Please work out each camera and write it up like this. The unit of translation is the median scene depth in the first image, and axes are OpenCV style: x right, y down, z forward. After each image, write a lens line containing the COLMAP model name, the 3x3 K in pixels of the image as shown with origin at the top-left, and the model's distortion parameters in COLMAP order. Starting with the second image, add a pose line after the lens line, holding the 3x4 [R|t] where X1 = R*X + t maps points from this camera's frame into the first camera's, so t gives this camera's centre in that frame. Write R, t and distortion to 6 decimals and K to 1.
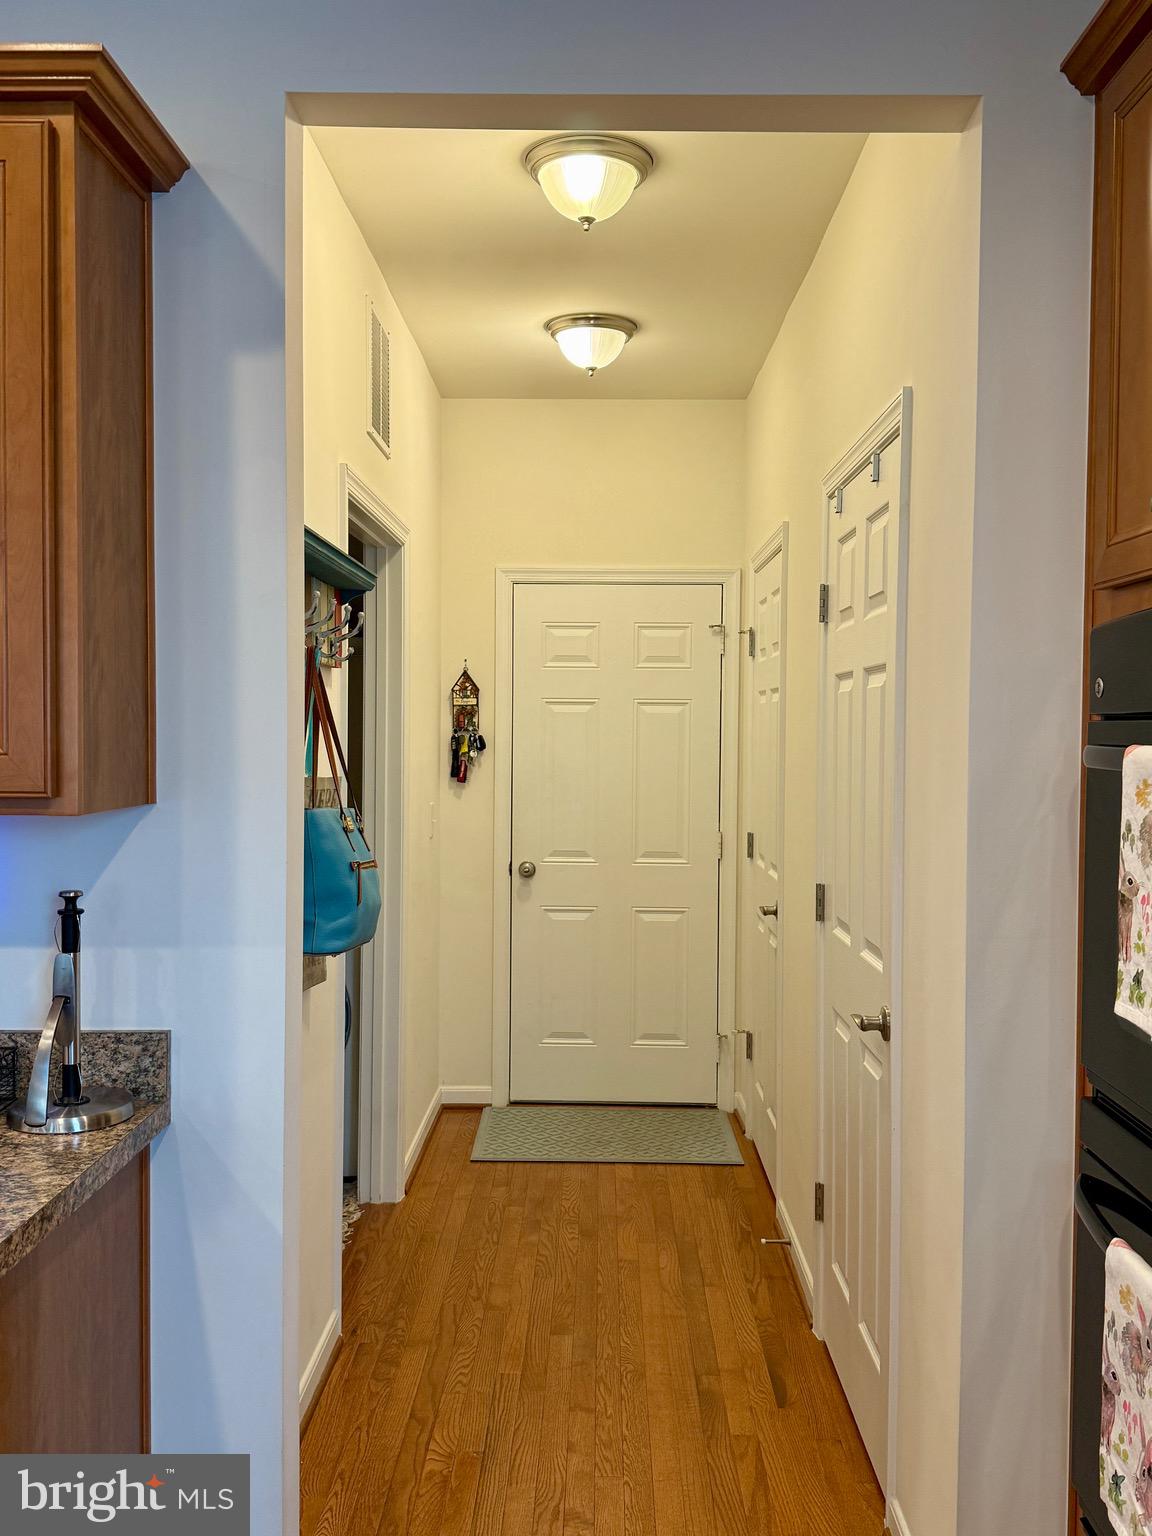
lens RADIAL K [[1366.9, 0, 581.3], [0, 1366.9, 772.4], [0, 0, 1]] dist [0.060002, -0.007105]
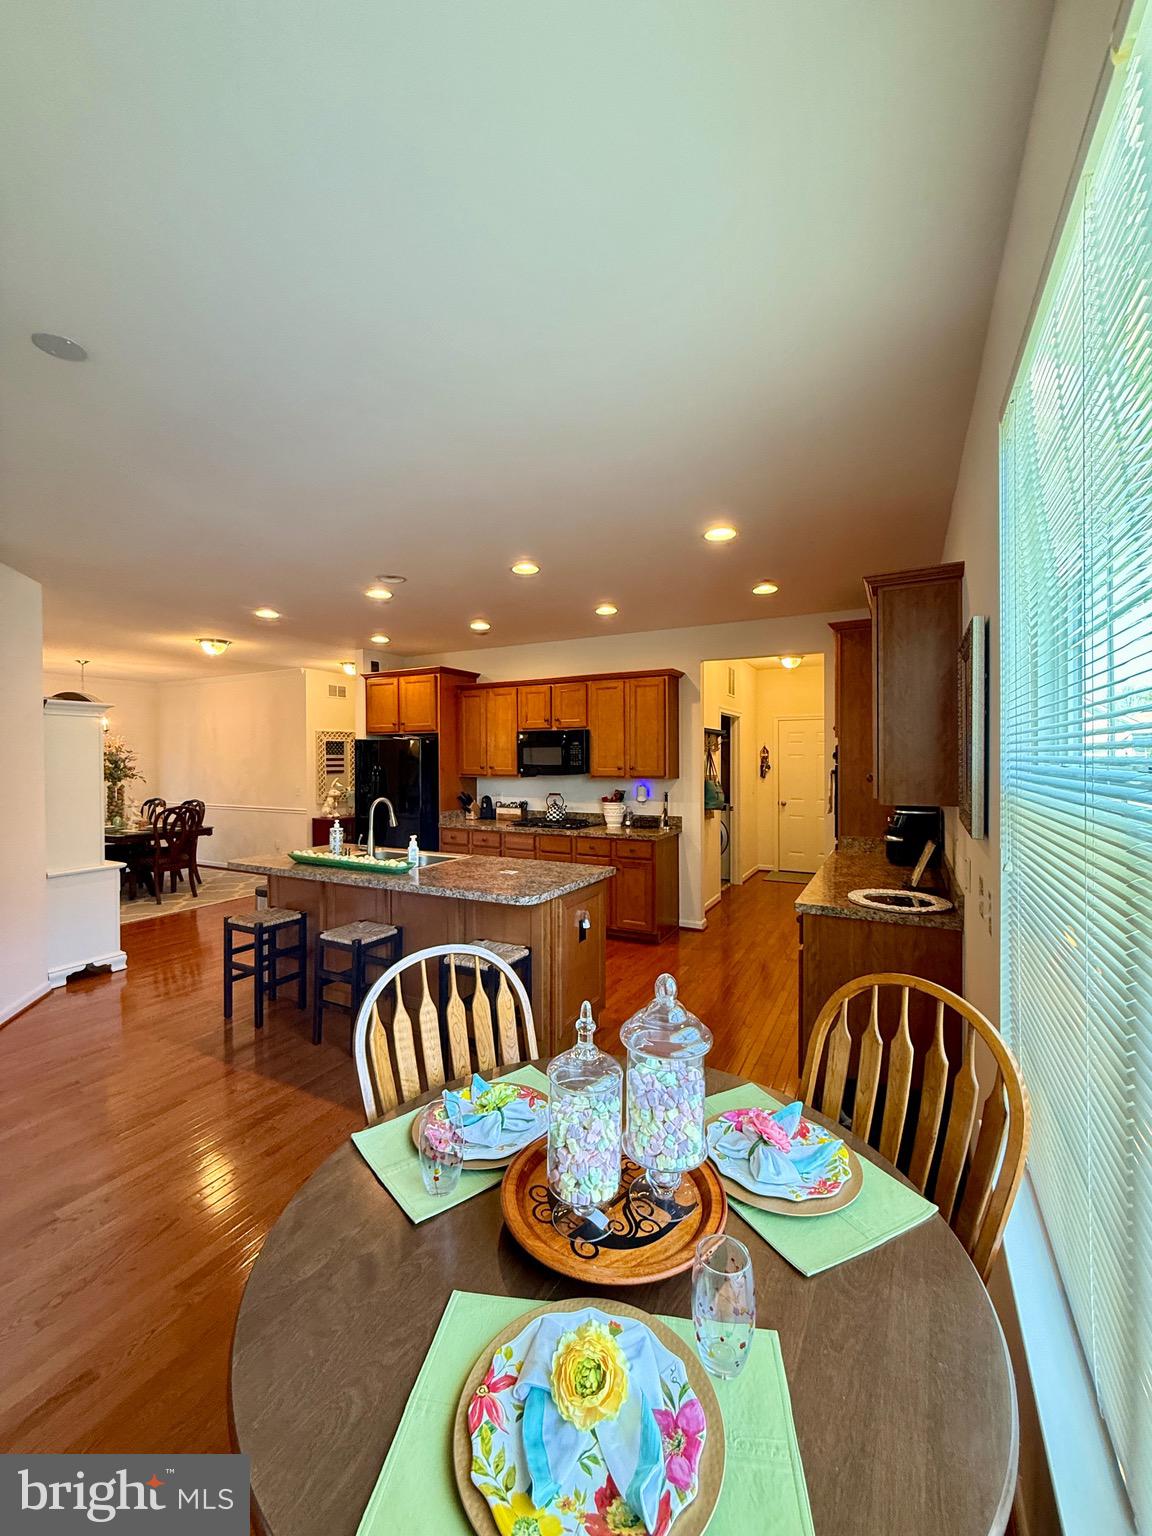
lens RADIAL K [[613.3, 0, 565.5], [0, 613.3, 759.0], [0, 0, 1]] dist [0.001168, 0.000060]
pose [[0.885169, -0.011735, -0.465122, 0.292001], [-0.003168, 0.999507, -0.031247, 0.013470], [0.465259, 0.029132, 0.884695, -0.940130]]
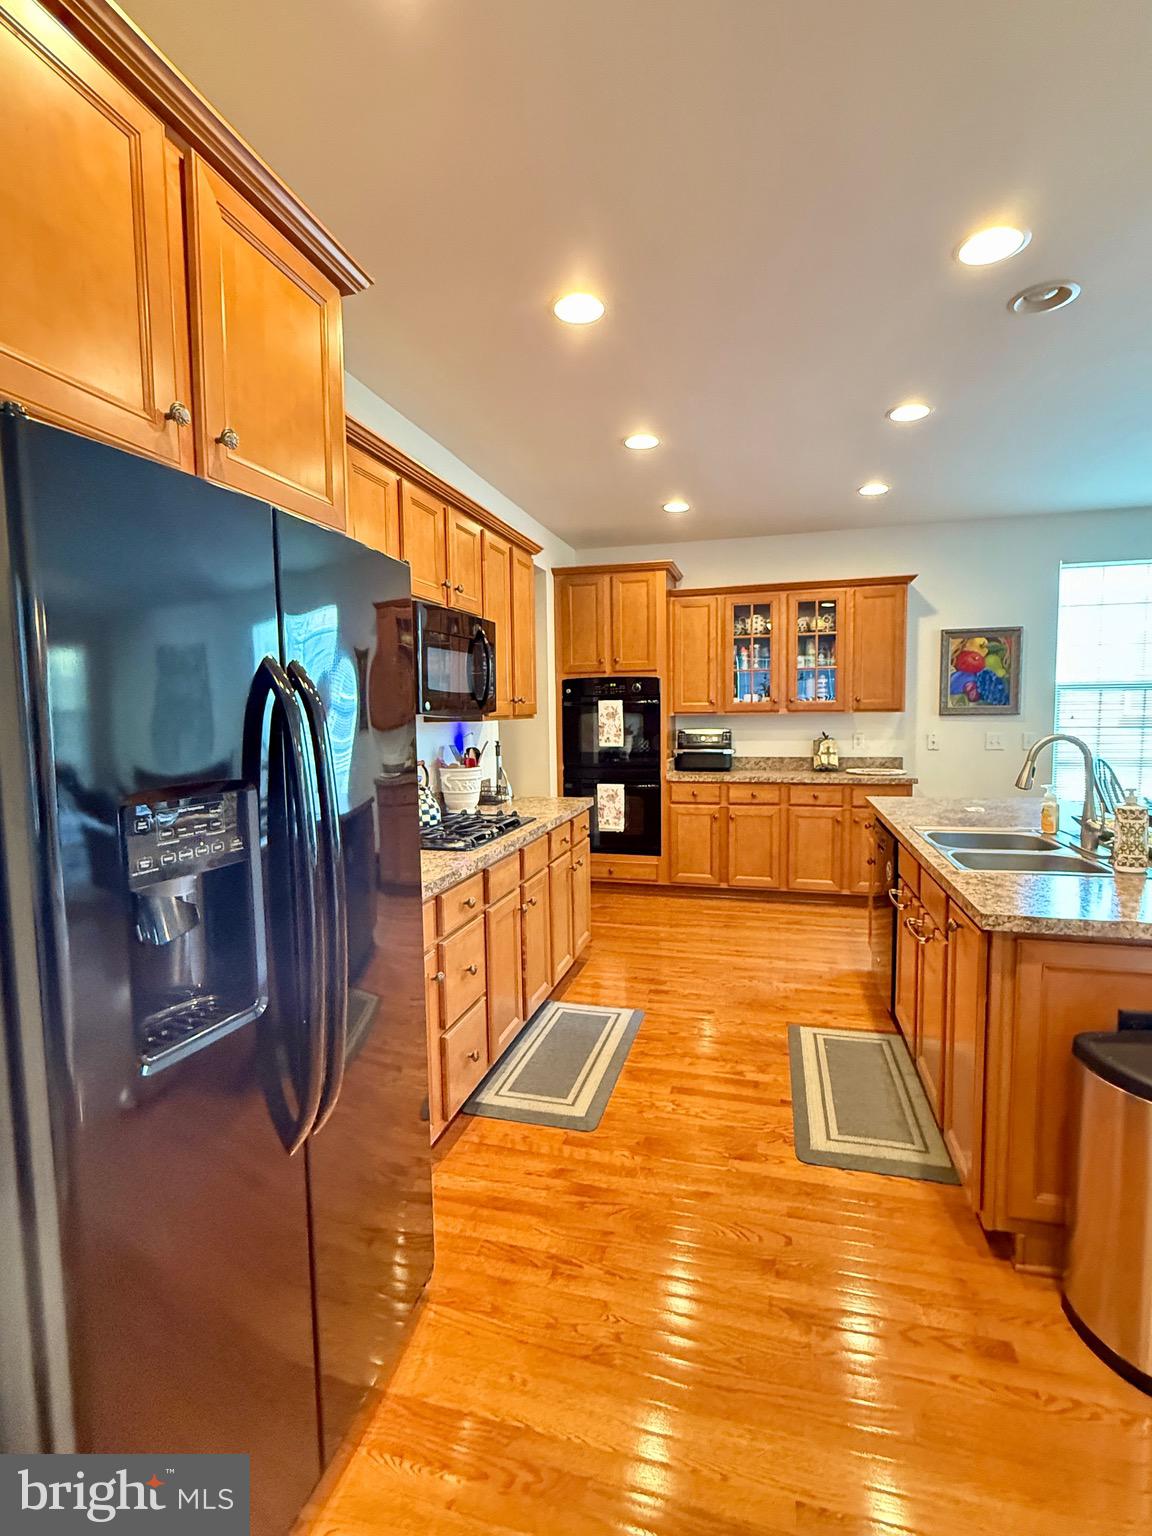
lens RADIAL K [[722.3, 0, 576.1], [0, 722.3, 765.3], [0, 0, 1]] dist [0.000588, -0.000603]
pose [[0.245582, -0.088510, 0.965327, -1.283174], [0.046047, 0.995764, 0.079586, 0.002109], [-0.968282, 0.024905, 0.248617, 0.154535]]
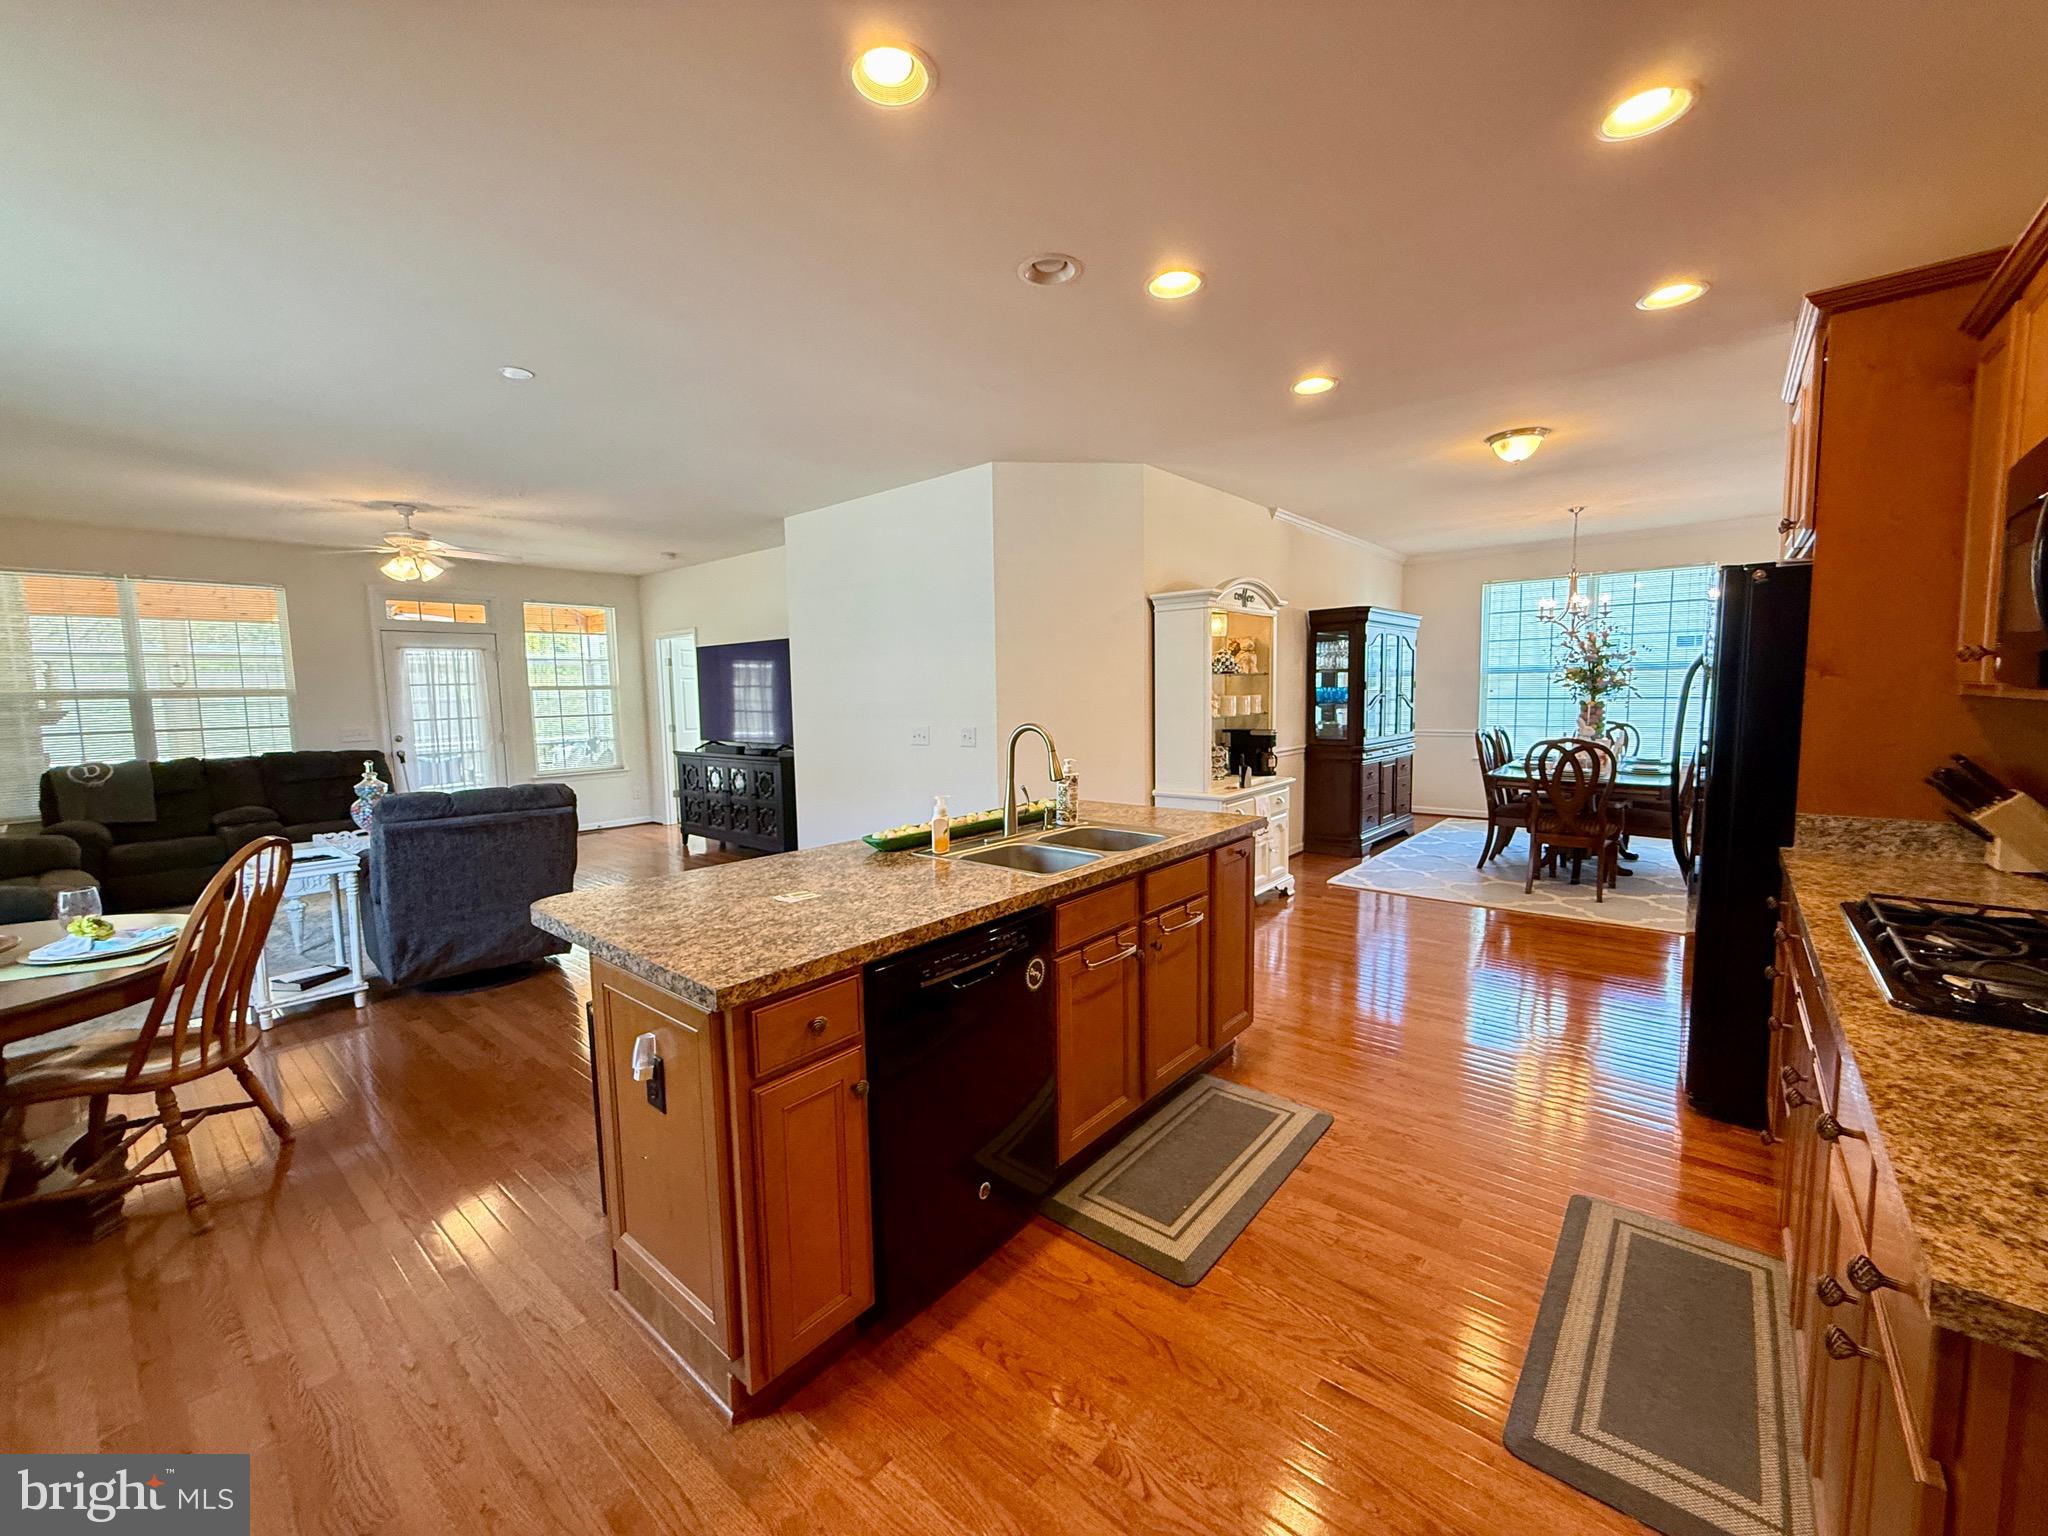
lens RADIAL K [[817.7, 0, 1022.1], [0, 817.7, 769.2], [0, 0, 1]] dist [0.001168, 0.000060]
pose [[-0.631158, 0.079693, -0.771550, 0.094772], [-0.012617, 0.993521, 0.112942, 0.006538], [0.775552, 0.081019, -0.626063, 0.356206]]
